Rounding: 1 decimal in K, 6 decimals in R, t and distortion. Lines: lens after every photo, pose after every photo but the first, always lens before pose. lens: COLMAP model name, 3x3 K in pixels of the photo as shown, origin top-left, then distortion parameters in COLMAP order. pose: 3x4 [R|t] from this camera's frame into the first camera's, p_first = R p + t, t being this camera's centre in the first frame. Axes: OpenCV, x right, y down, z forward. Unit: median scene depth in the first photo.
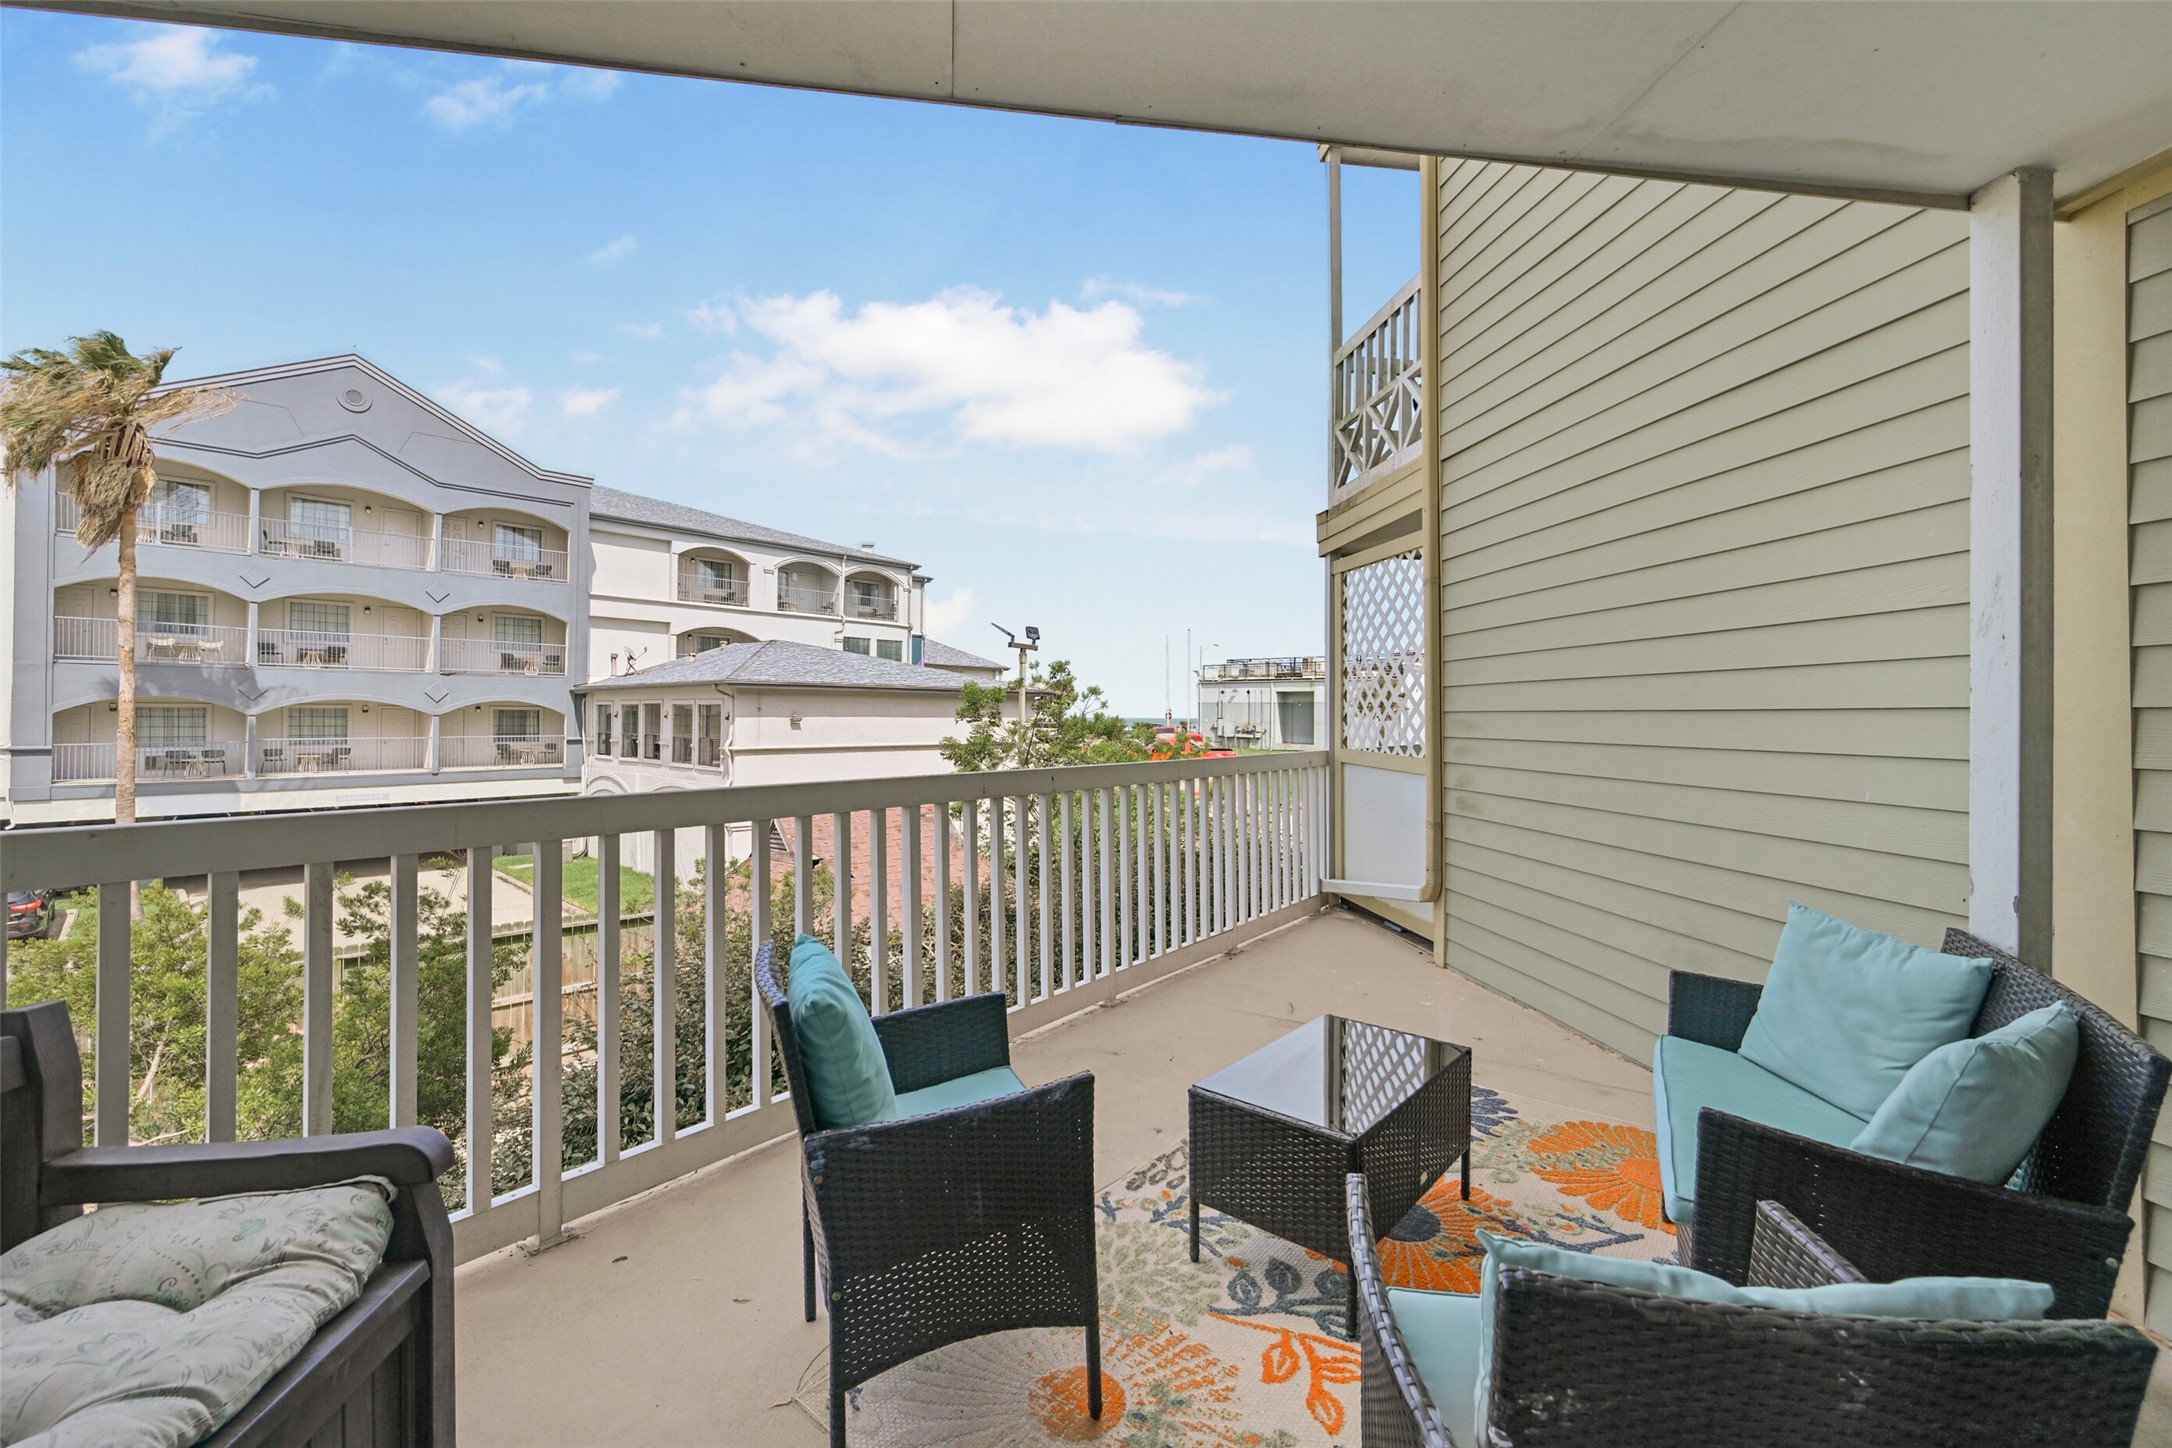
lens RADIAL K [[866.1, 0, 1075.1], [0, 866.1, 711.3], [0, 0, 1]] dist [-0.000716, 0.000449]
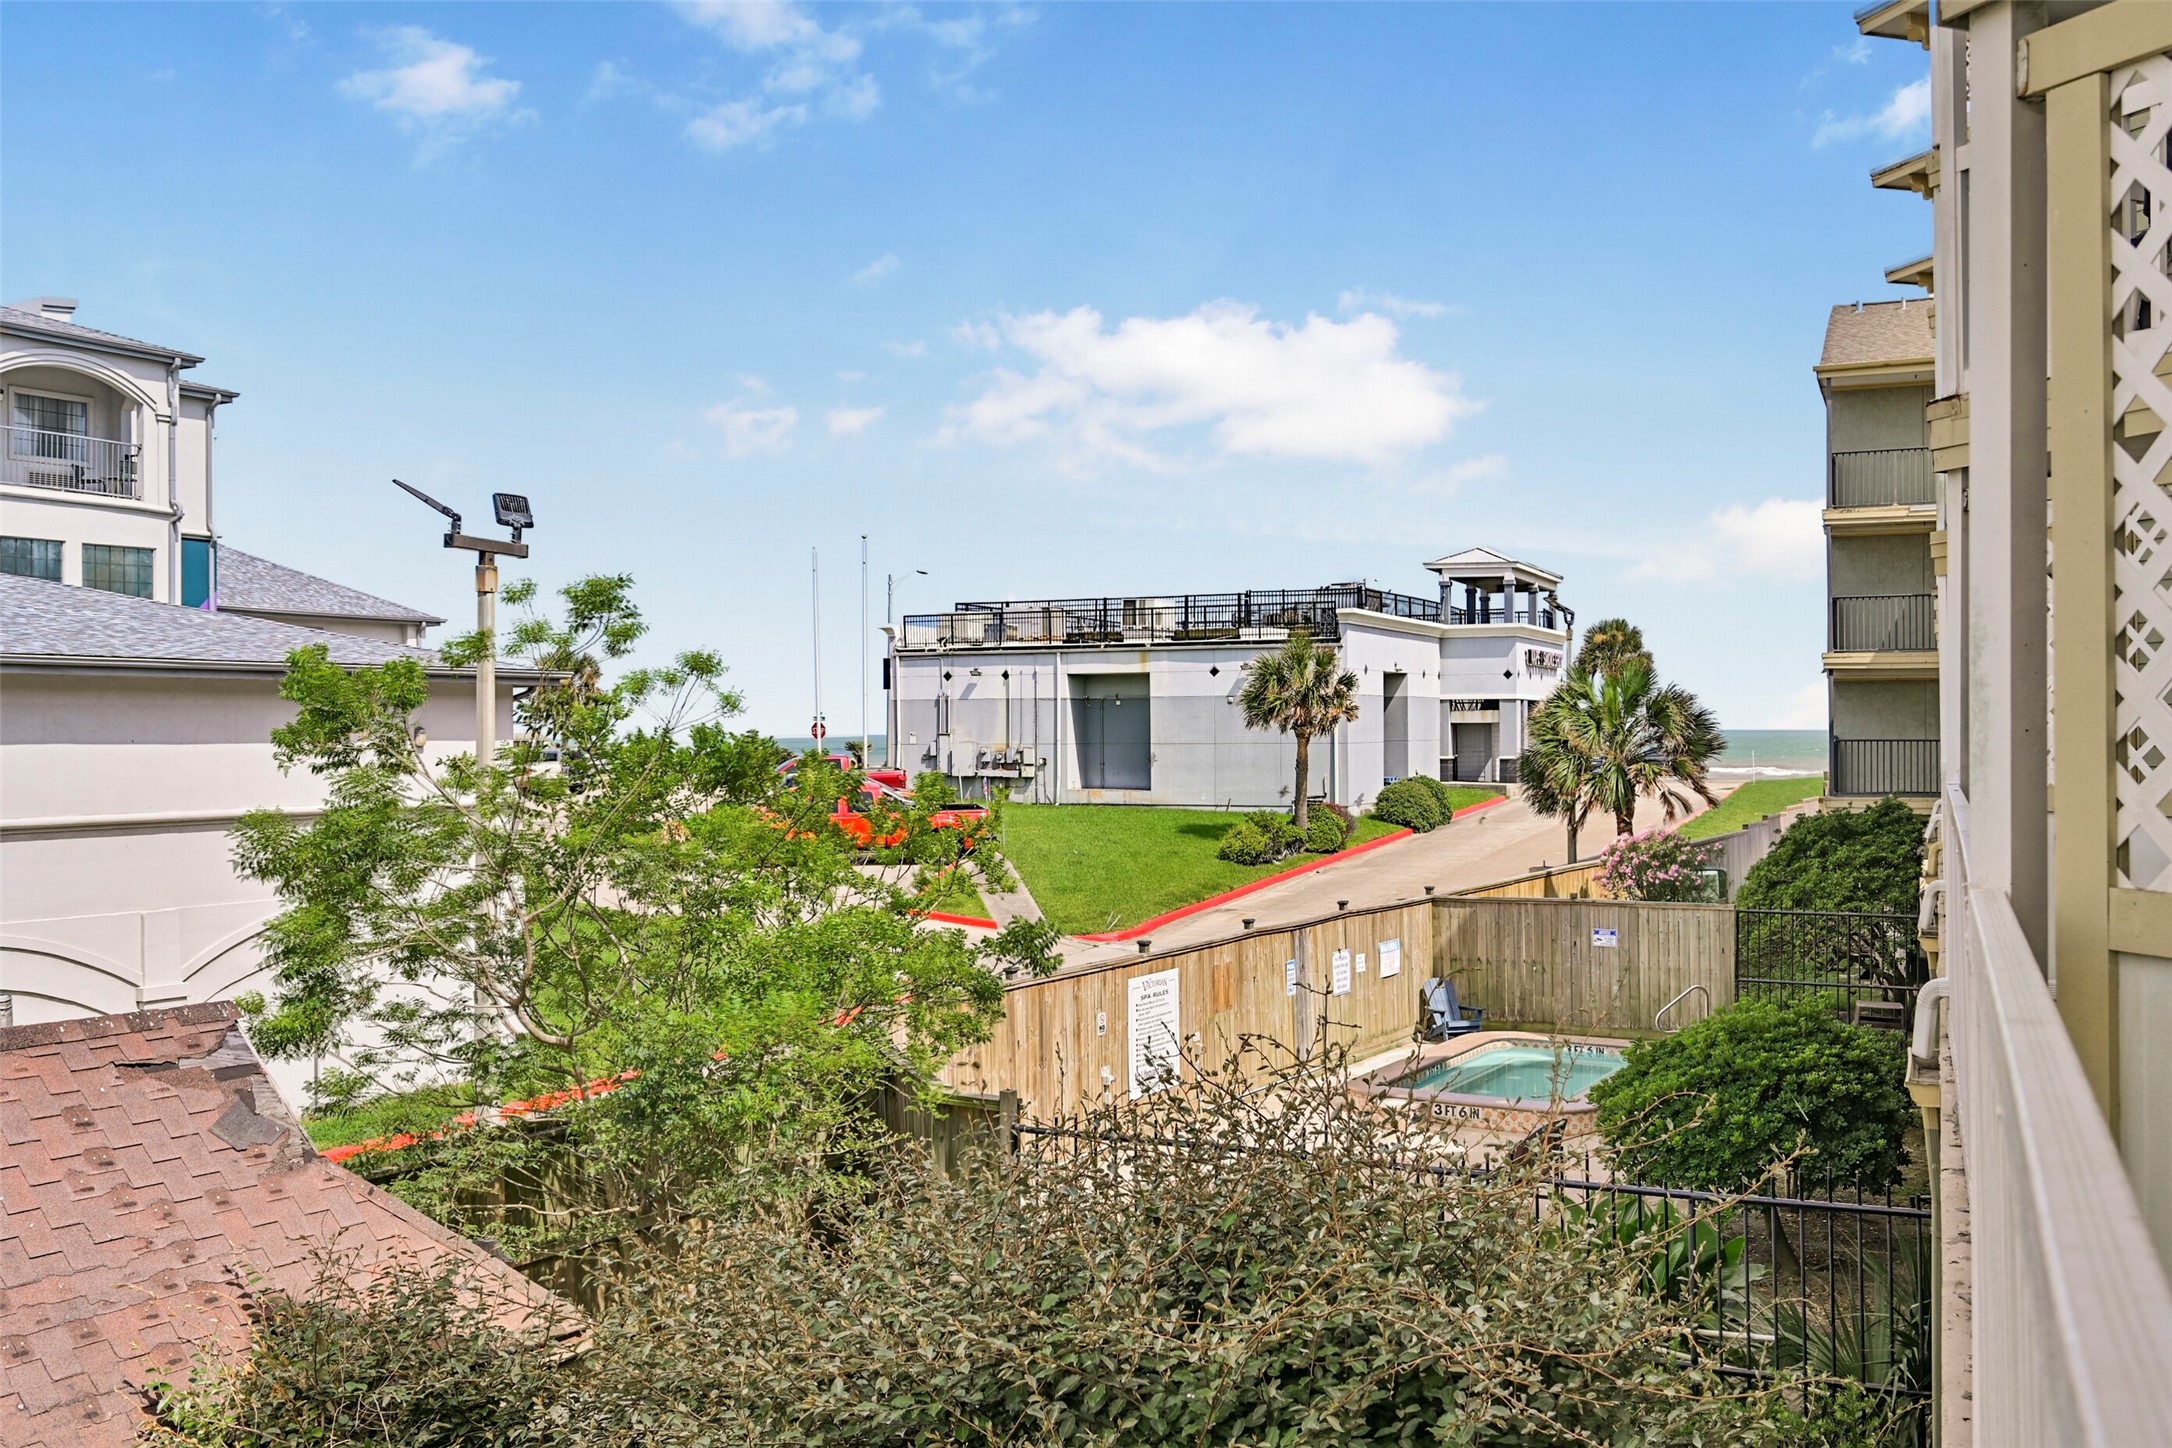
lens RADIAL K [[1869.8, 0, 1080.5], [0, 1869.8, 730.4], [0, 0, 1]] dist [-0.009421, -0.012232]
pose [[0.967889, -0.012750, 0.251055, -0.011609], [0.011329, 0.999911, 0.007104, -0.000246], [-0.251123, -0.004032, 0.967947, 0.127615]]
